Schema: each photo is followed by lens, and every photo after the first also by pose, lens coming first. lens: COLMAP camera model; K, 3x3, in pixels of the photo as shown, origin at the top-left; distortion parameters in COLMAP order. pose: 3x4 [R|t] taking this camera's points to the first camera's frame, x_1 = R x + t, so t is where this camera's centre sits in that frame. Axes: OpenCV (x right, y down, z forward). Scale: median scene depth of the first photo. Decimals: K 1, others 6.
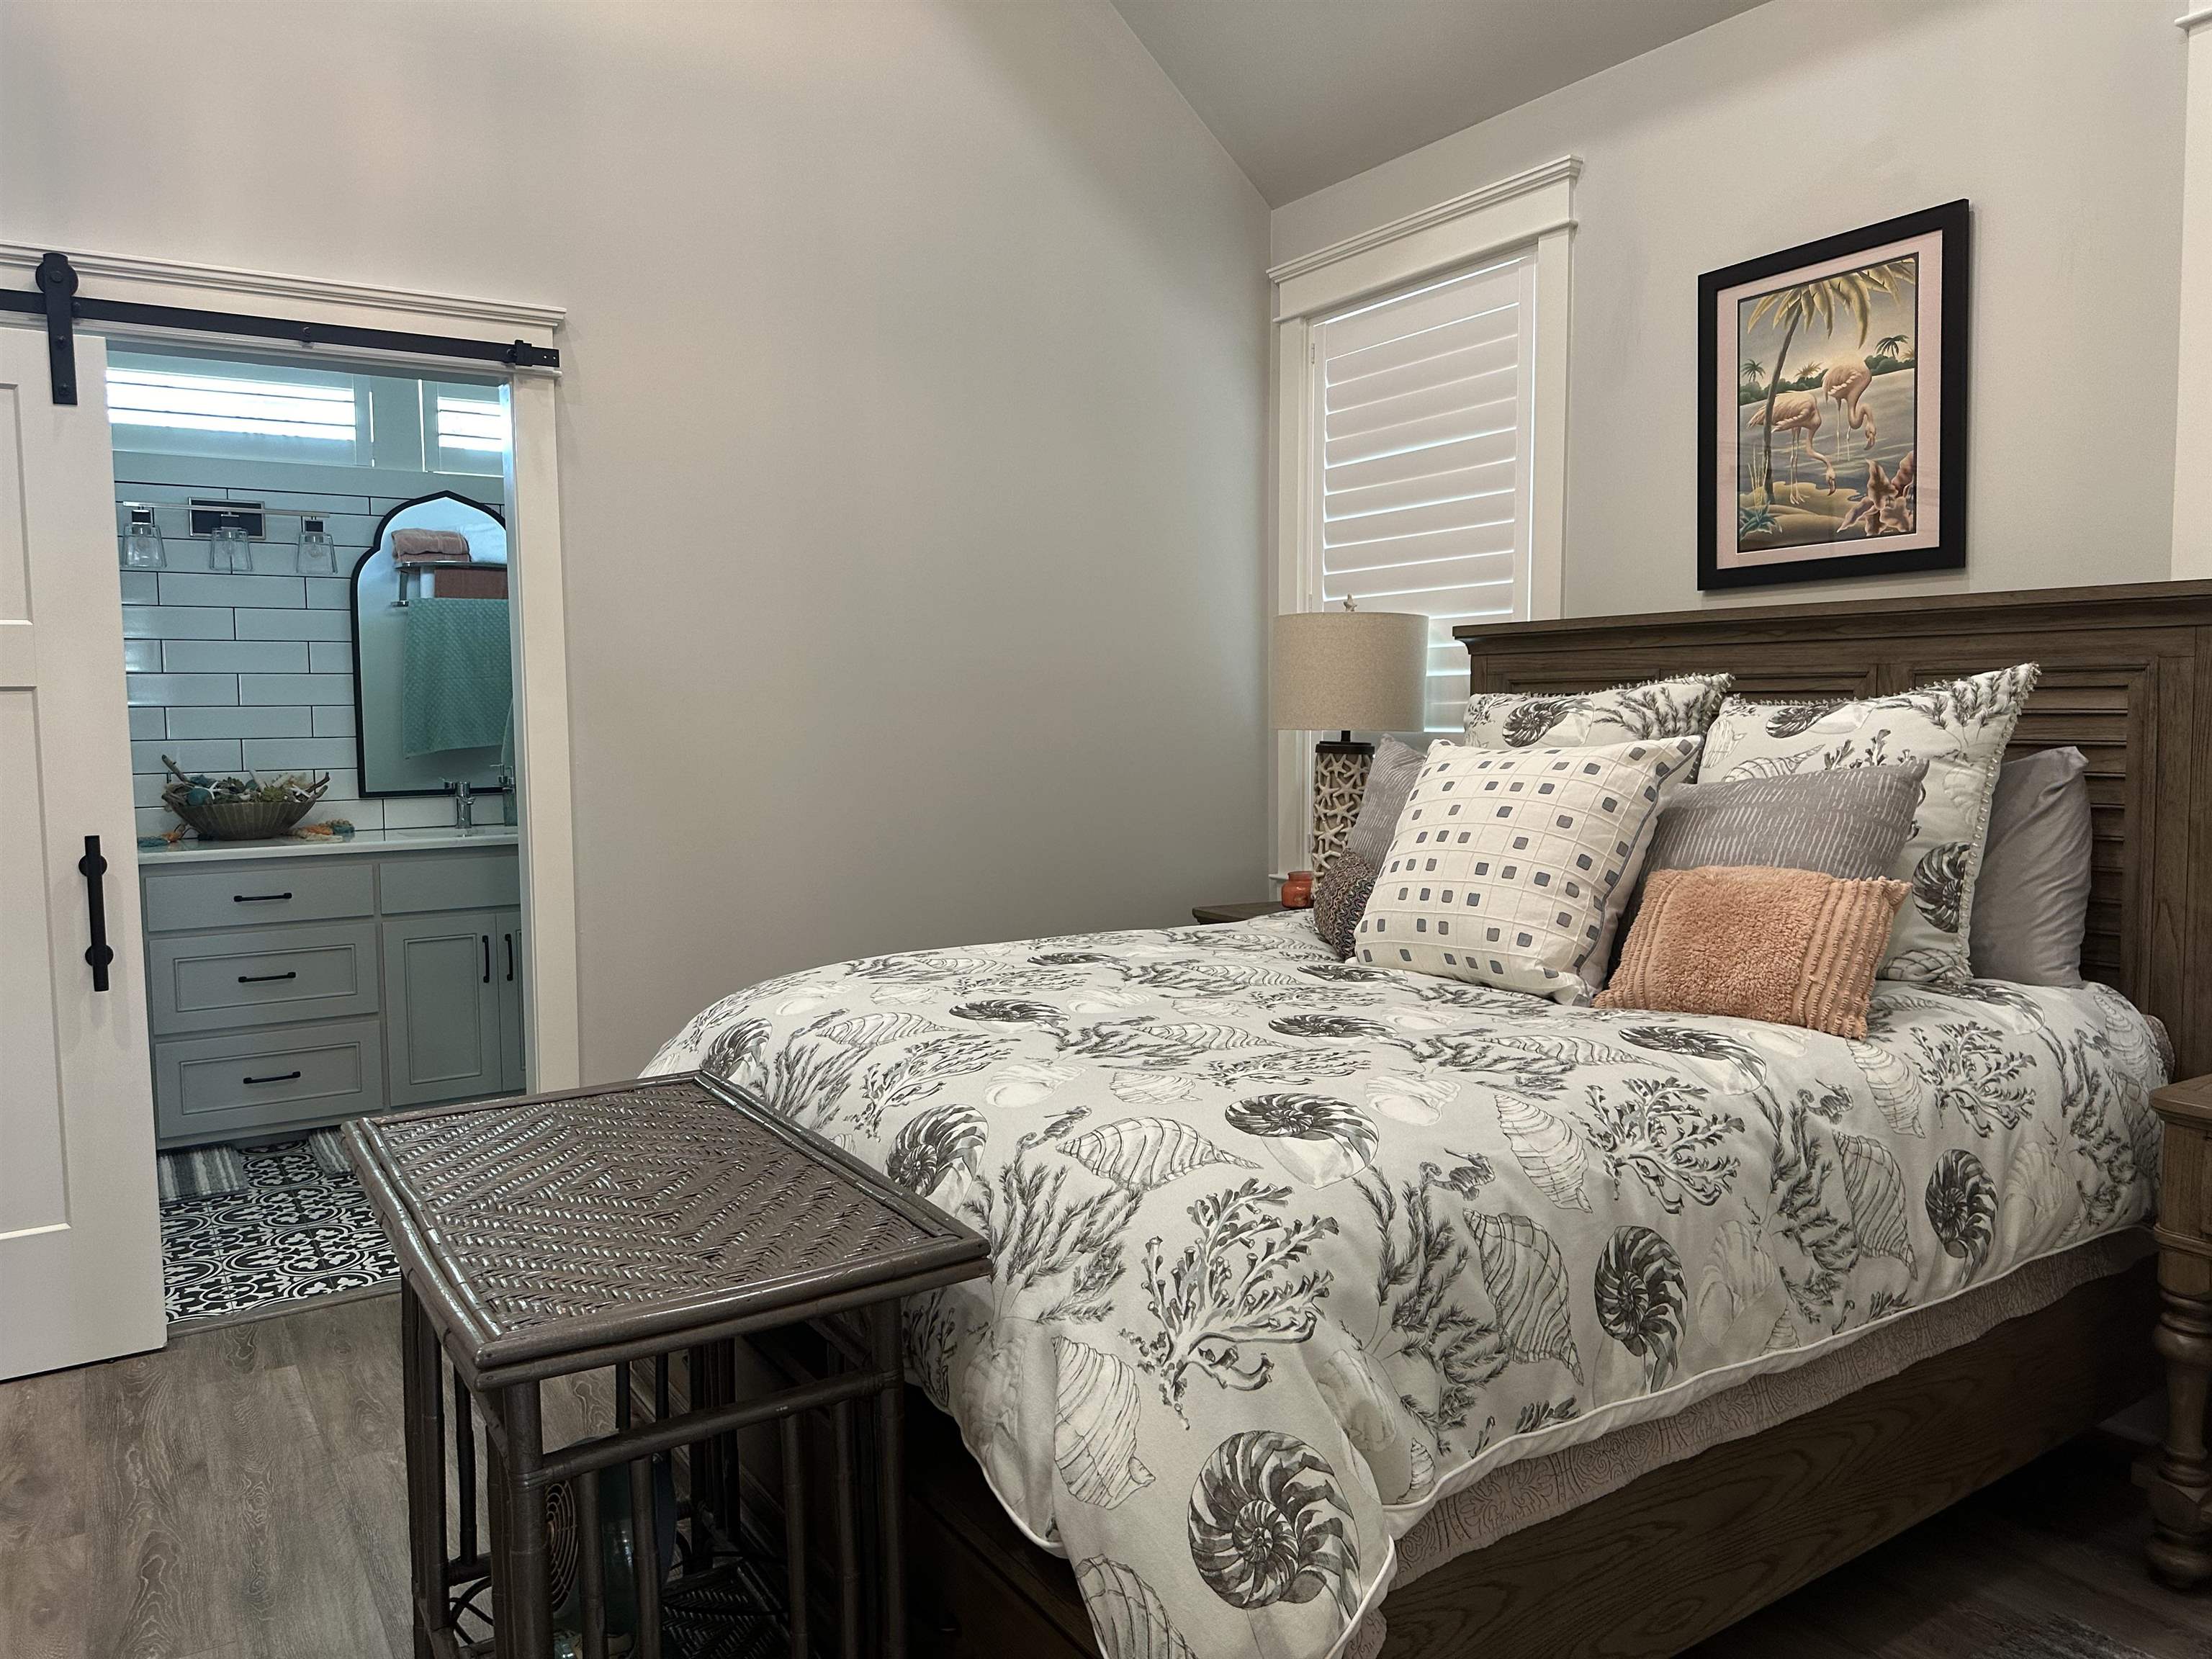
lens RADIAL K [[1547.7, 0, 1102.9], [0, 1547.7, 830.4], [0, 0, 1]] dist [0.072322, -0.094196]
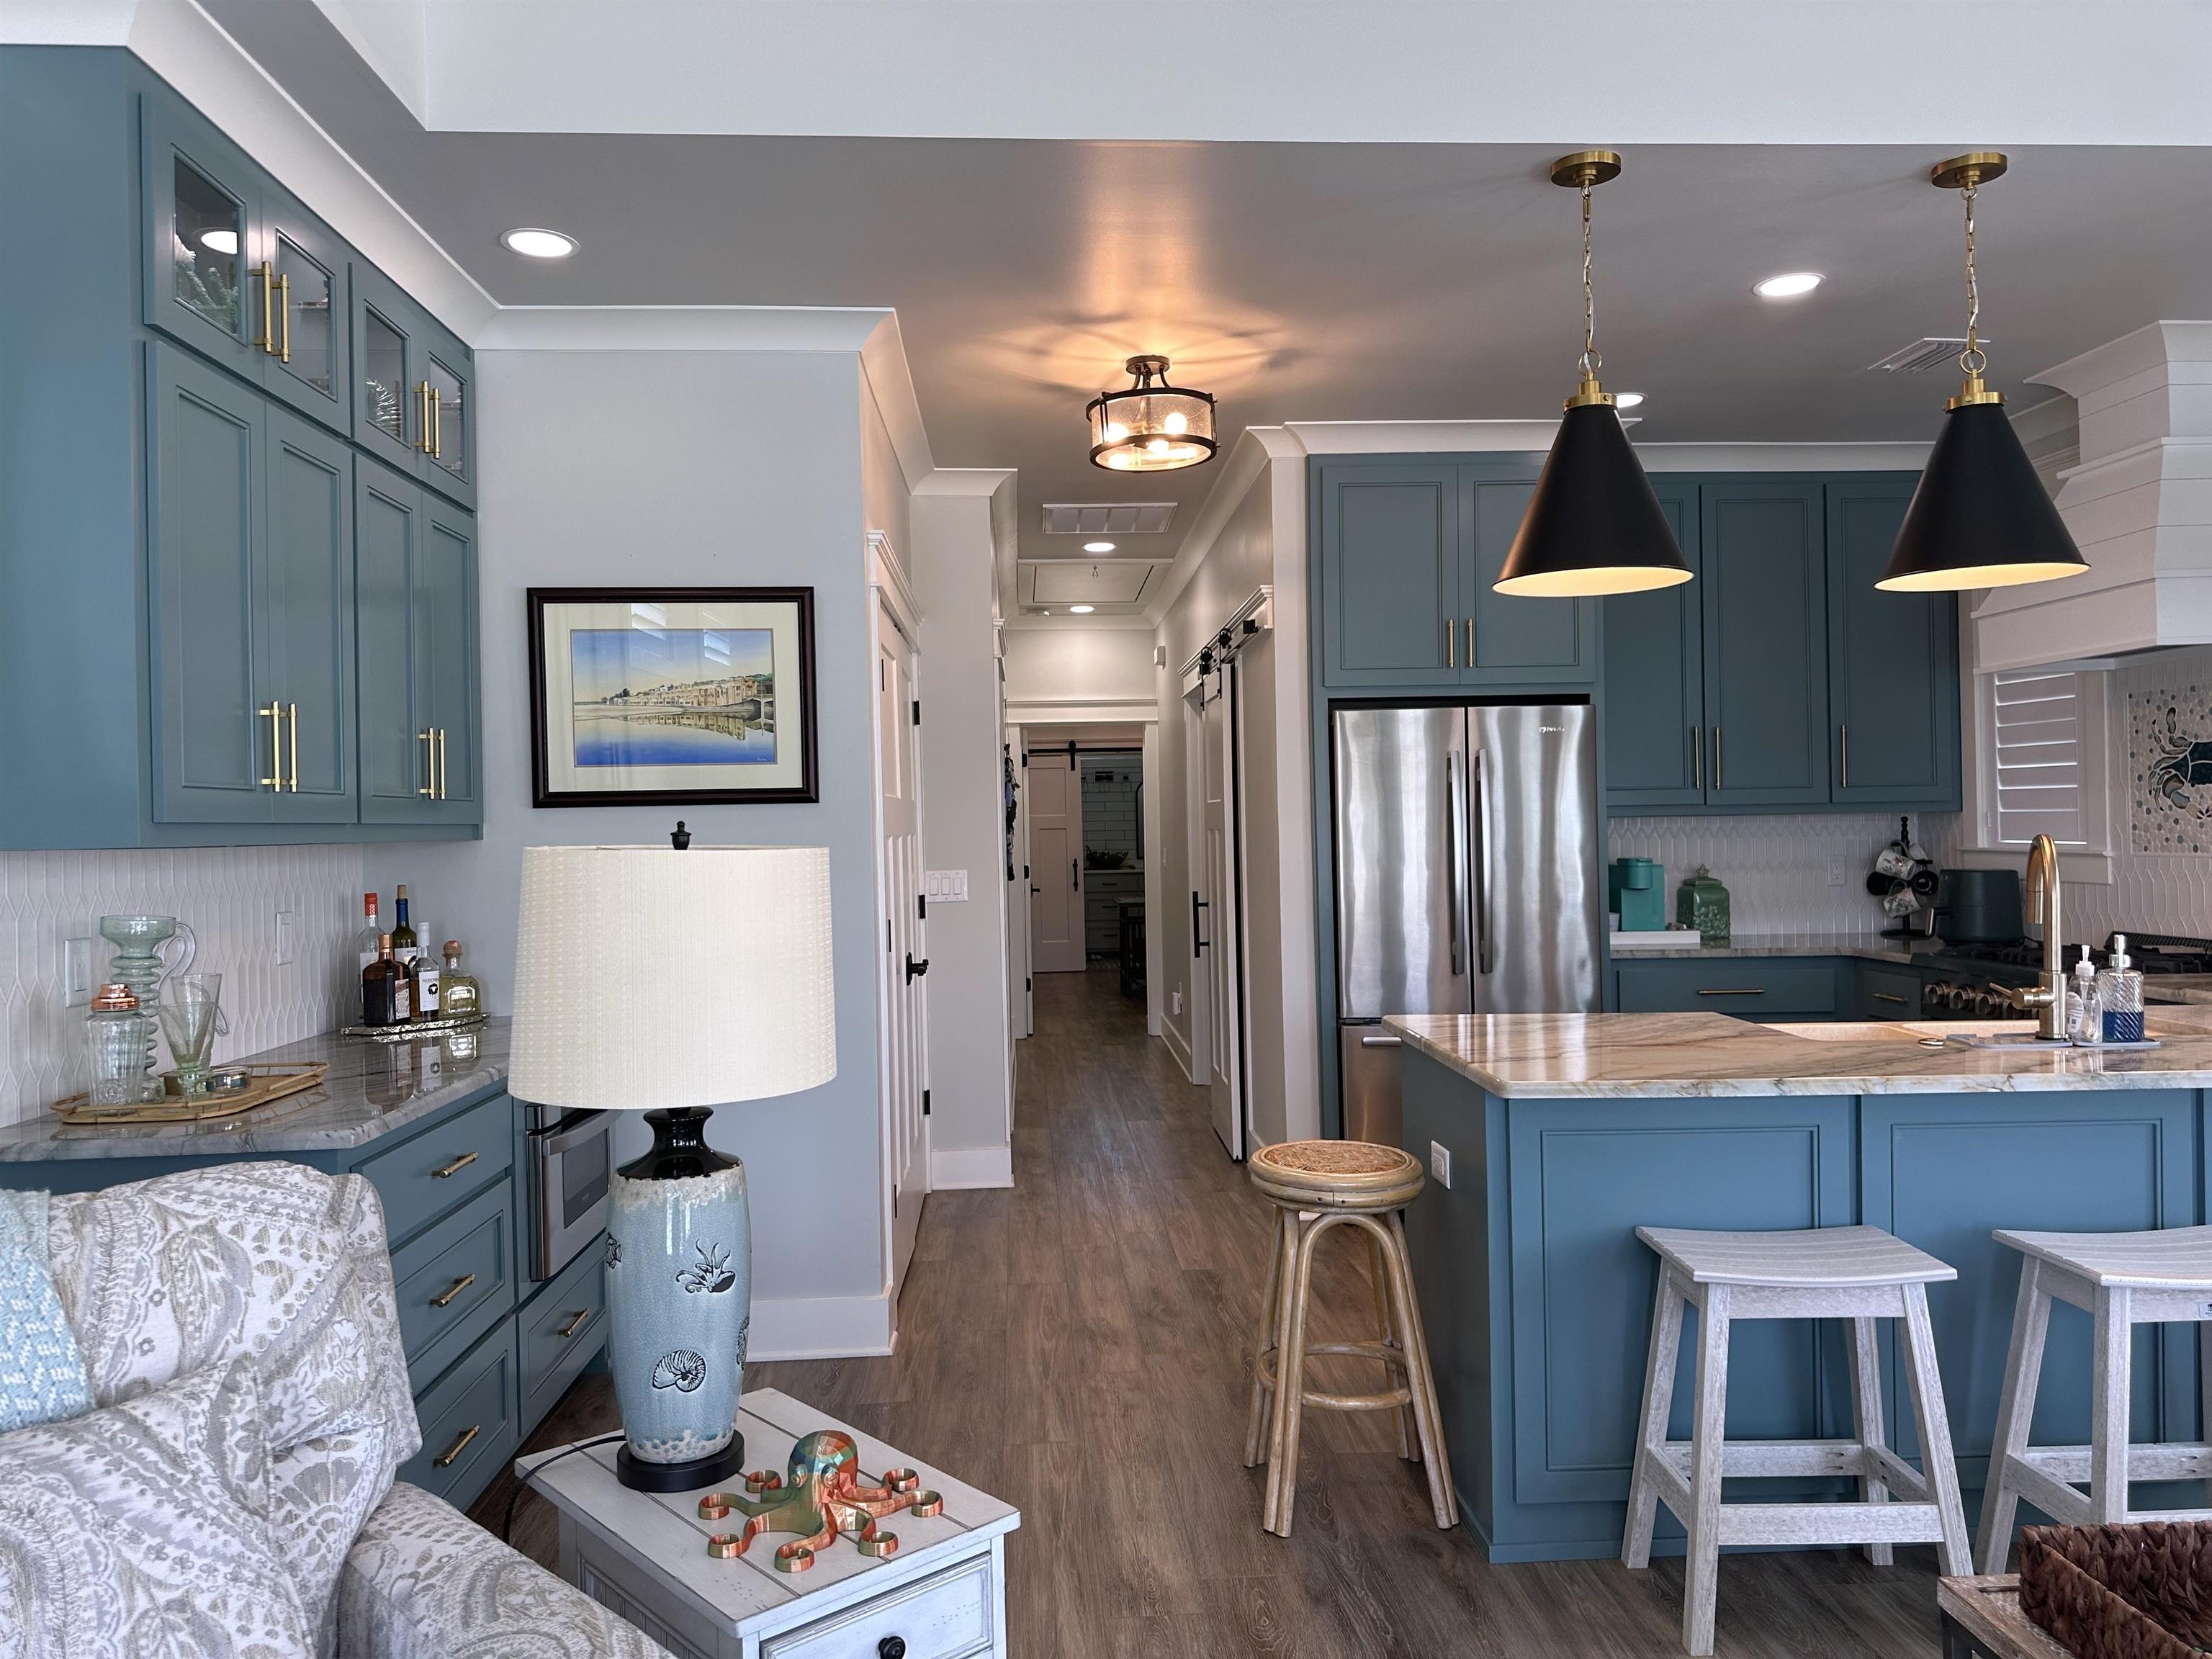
lens RADIAL K [[1547.7, 0, 1094.2], [0, 1547.7, 810.9], [0, 0, 1]] dist [0.072322, -0.094196]
pose [[0.866533, -0.013175, -0.498945, 1.142169], [-0.026424, 0.997039, -0.072220, 0.126228], [0.498419, 0.075765, 0.863619, -1.982085]]
